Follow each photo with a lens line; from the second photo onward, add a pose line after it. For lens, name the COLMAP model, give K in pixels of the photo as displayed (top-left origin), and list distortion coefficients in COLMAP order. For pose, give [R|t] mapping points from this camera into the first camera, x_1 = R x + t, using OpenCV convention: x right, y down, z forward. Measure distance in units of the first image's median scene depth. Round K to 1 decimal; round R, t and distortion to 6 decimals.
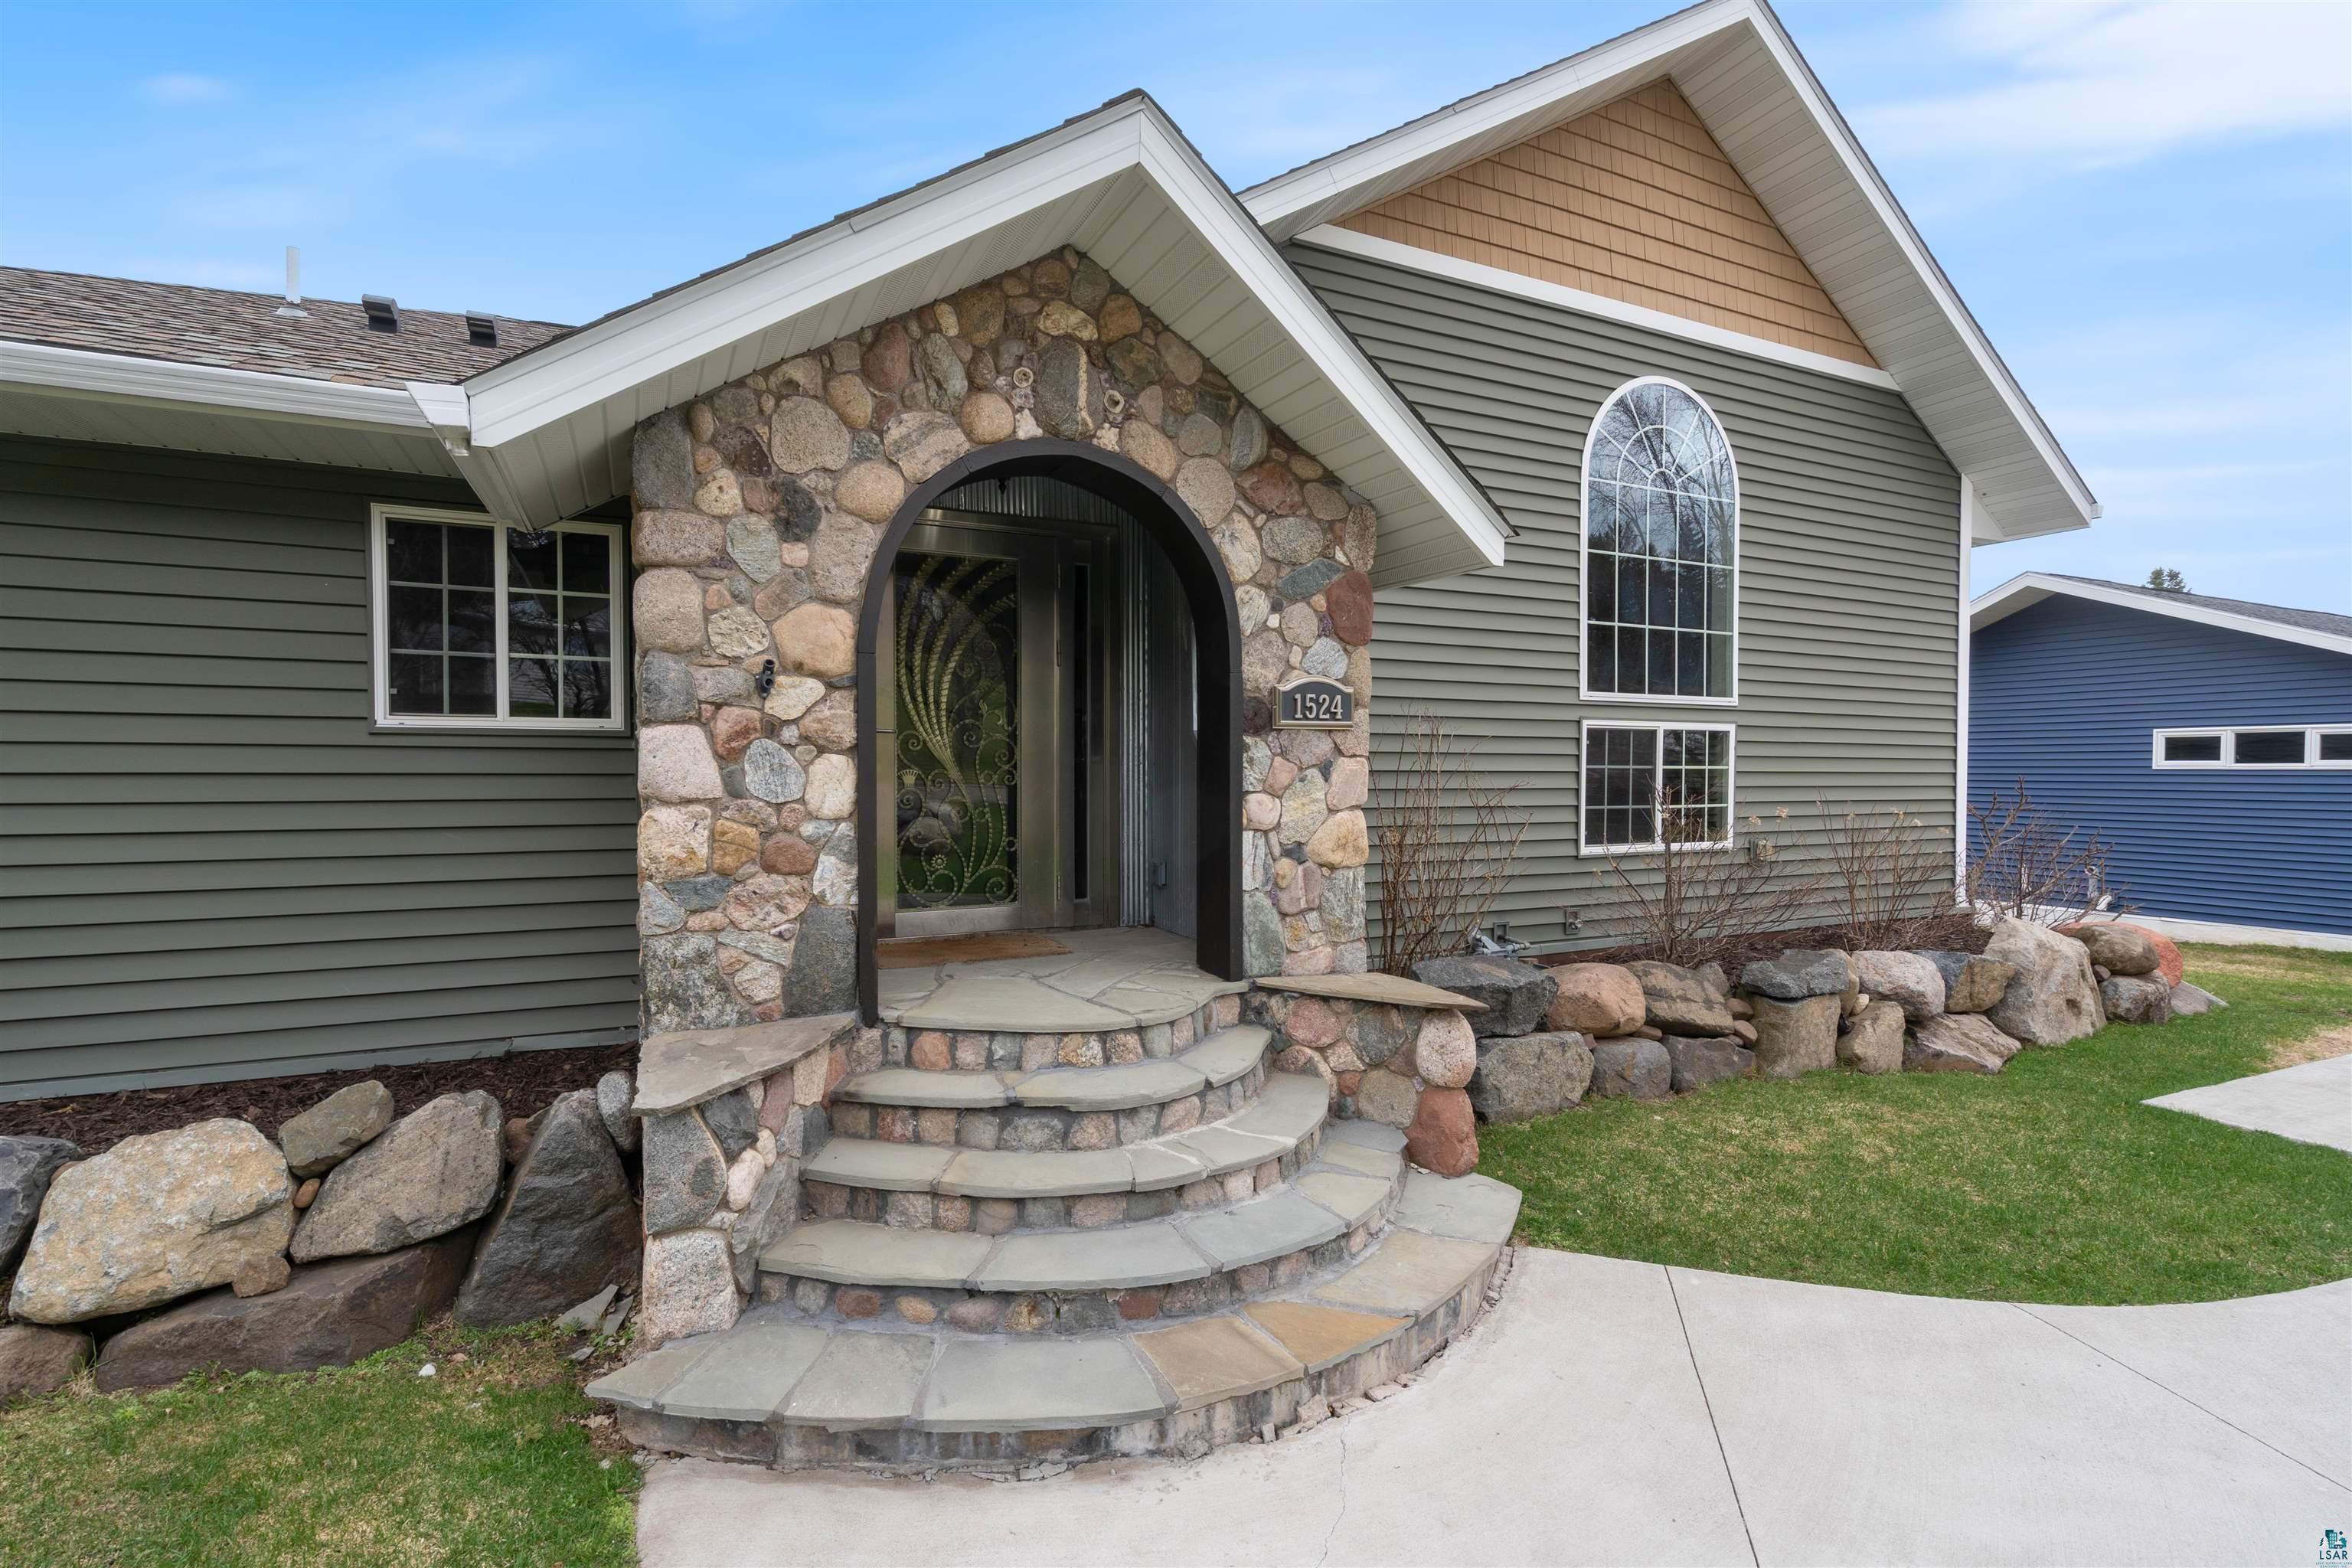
lens RADIAL K [[1069.0, 0, 1177.7], [0, 1069.0, 788.6], [0, 0, 1]] dist [0.000403, 0.000832]
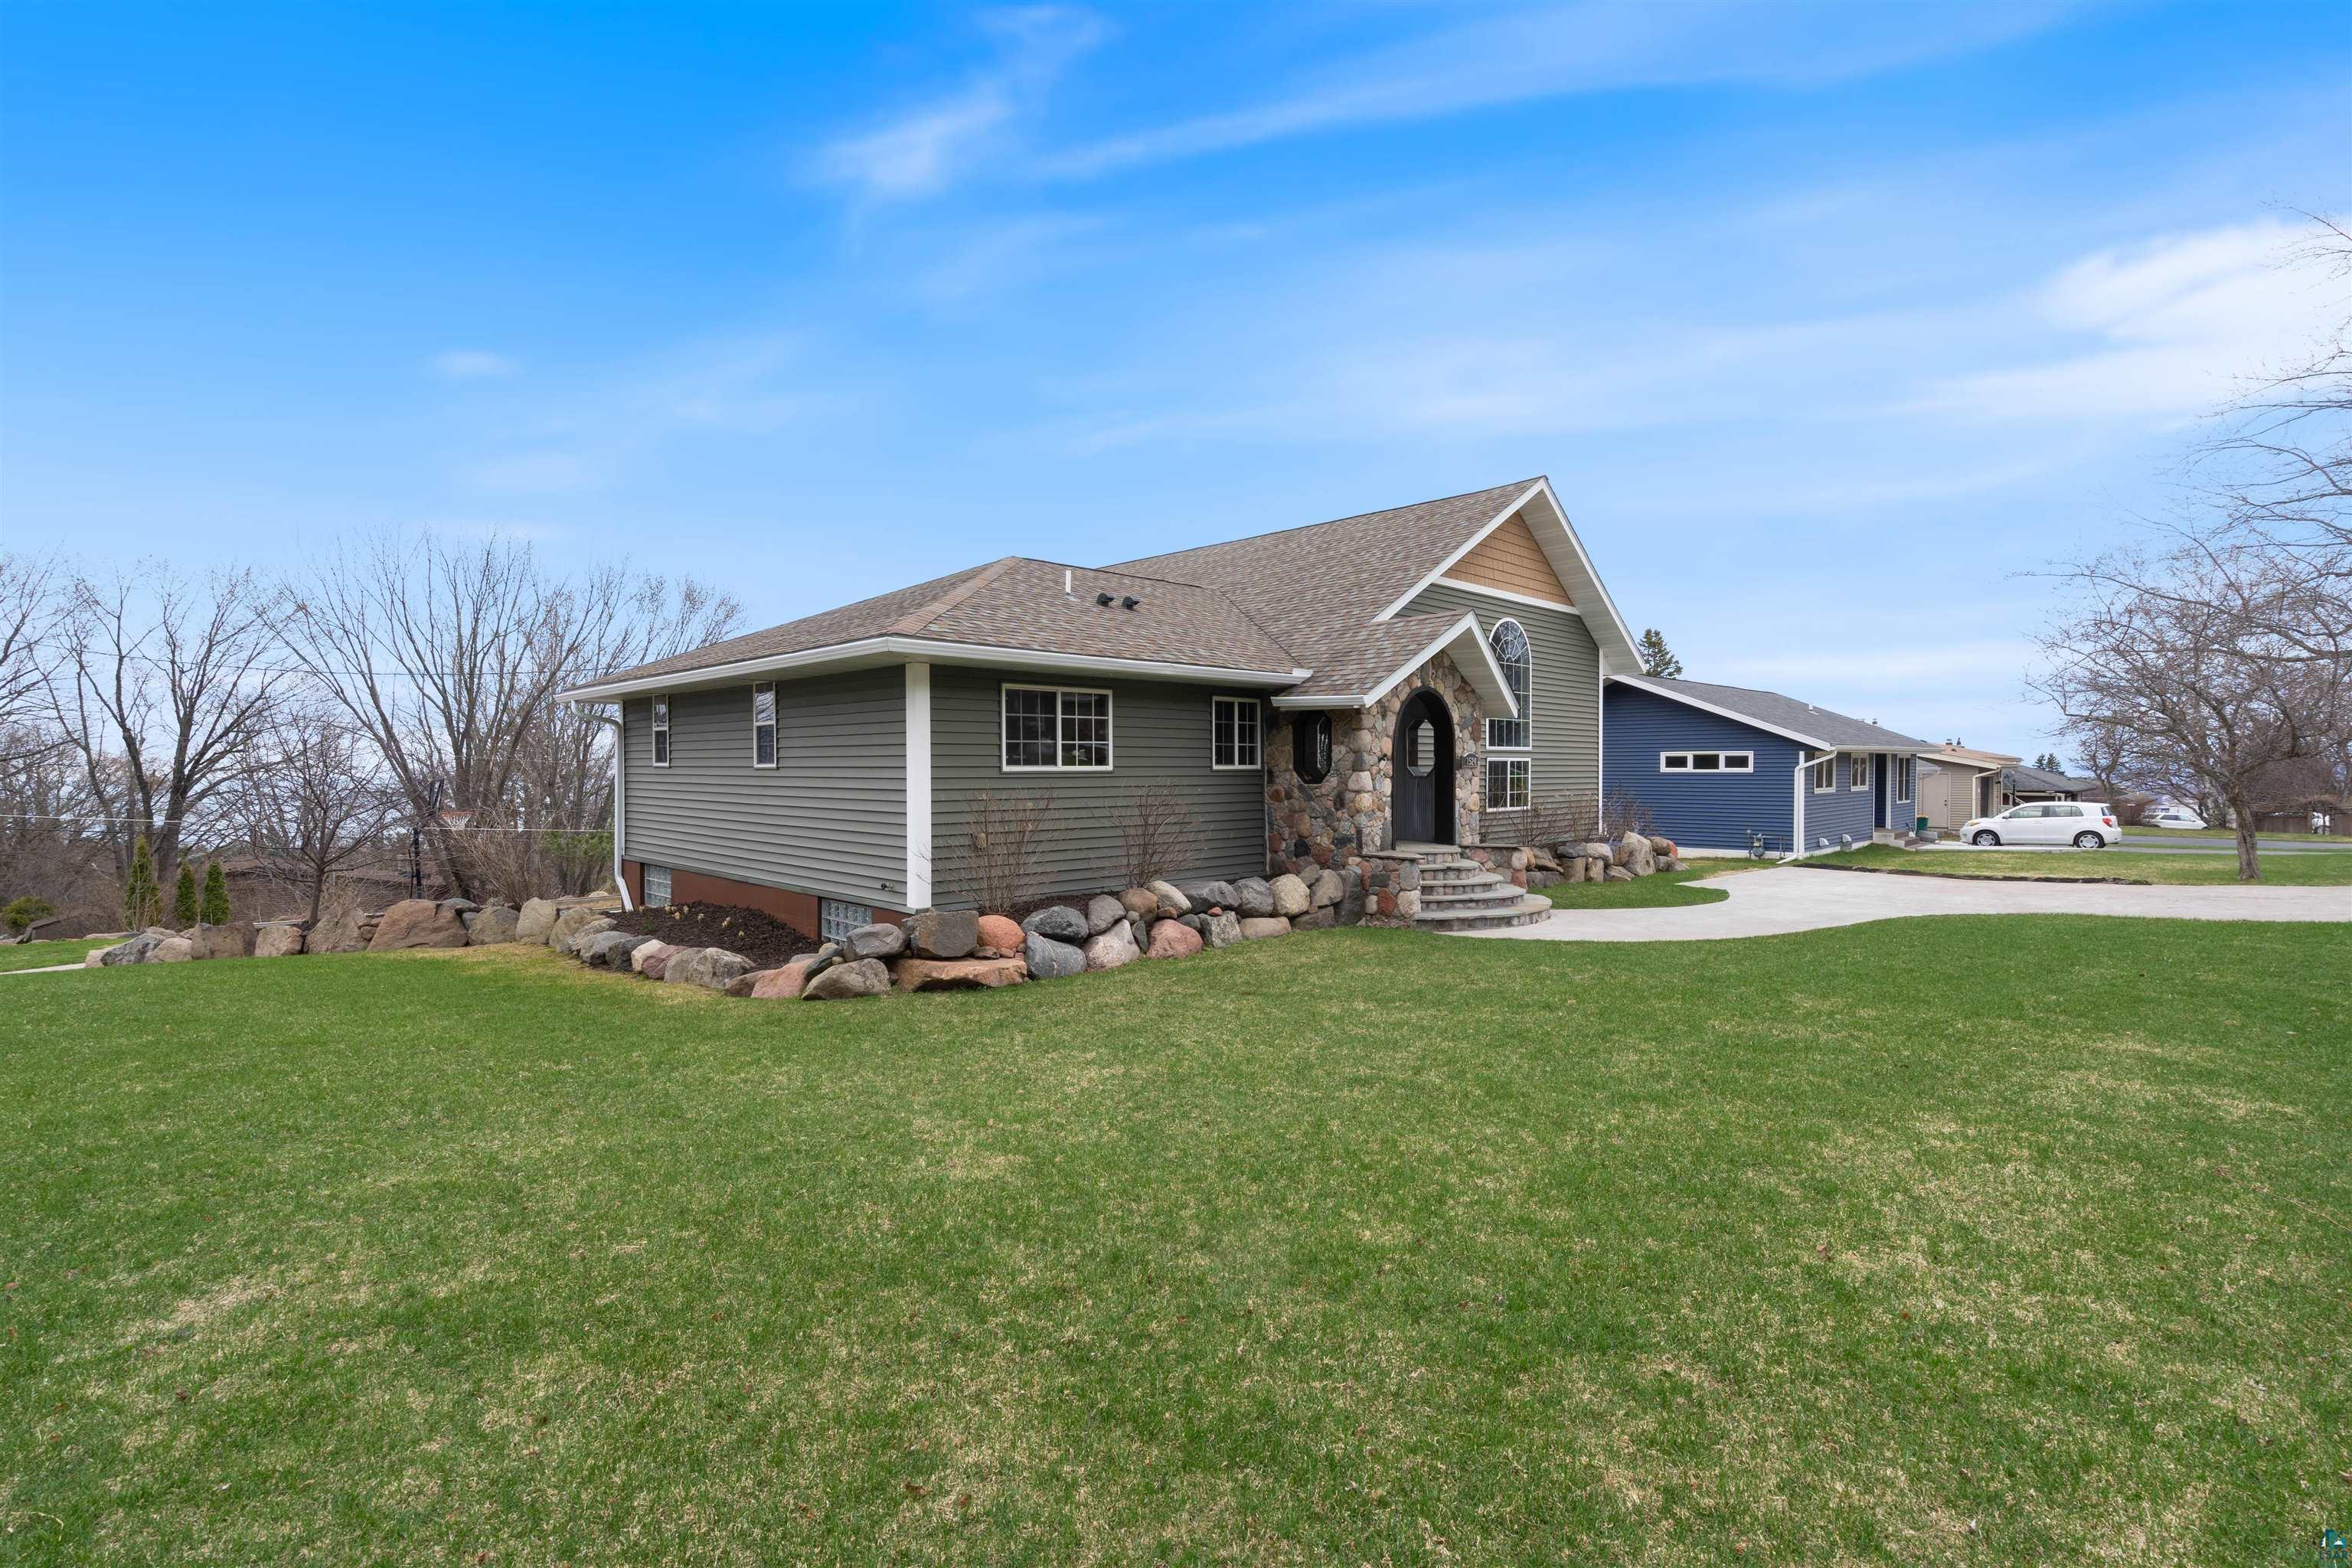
lens RADIAL K [[1069.0, 0, 1175.1], [0, 1069.0, 776.7], [0, 0, 1]] dist [0.000403, 0.000832]
pose [[0.946373, -0.005306, 0.323032, -1.352866], [0.007126, 0.999965, -0.004454, -0.016456], [-0.322997, 0.006517, 0.946378, -1.364286]]
